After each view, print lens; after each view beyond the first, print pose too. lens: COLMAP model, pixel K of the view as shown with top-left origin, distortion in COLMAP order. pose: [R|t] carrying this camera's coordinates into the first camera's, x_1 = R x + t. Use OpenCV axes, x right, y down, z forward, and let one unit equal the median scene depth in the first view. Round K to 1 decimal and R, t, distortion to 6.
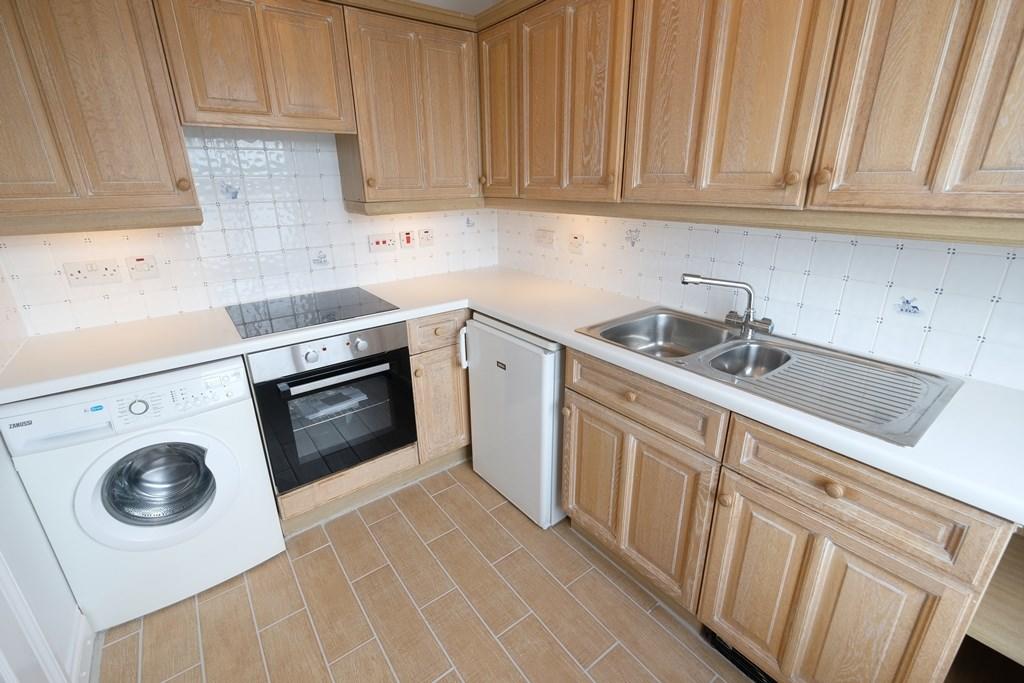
lens RADIAL K [[446.6, 0, 512.1], [0, 446.6, 335.4], [0, 0, 1]] dist [-0.004088, -0.000127]
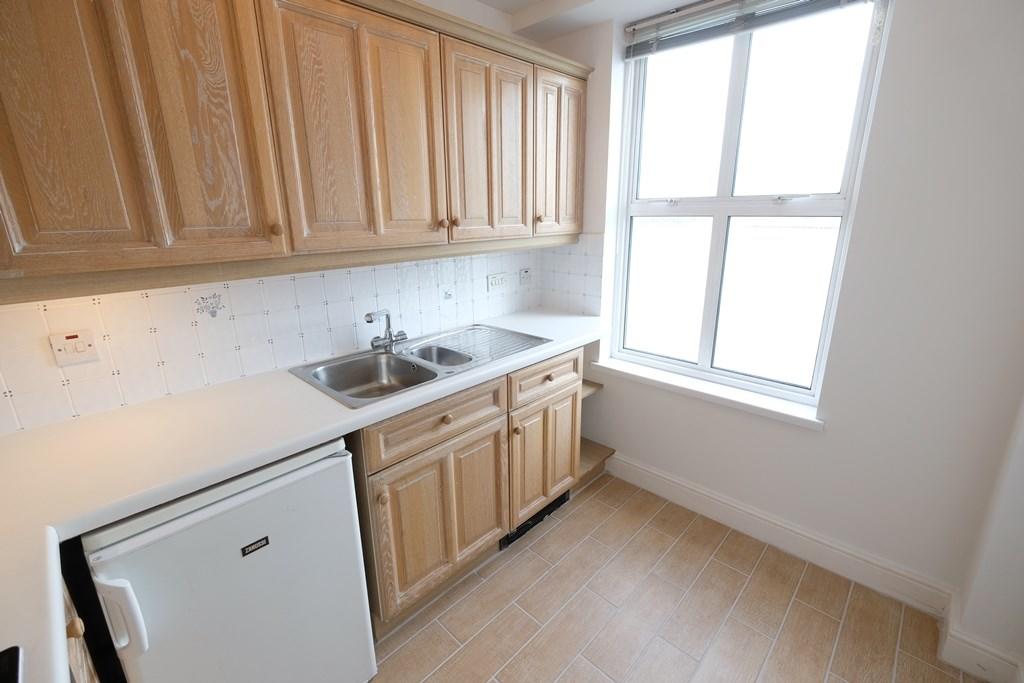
lens RADIAL K [[446.6, 0, 512.1], [0, 446.6, 335.4], [0, 0, 1]] dist [-0.004088, -0.000127]
pose [[-0.154170, -0.252061, 0.955352, -0.716665], [0.342070, 0.893499, 0.290943, -0.296121], [-0.926941, 0.371651, -0.051528, 0.795151]]
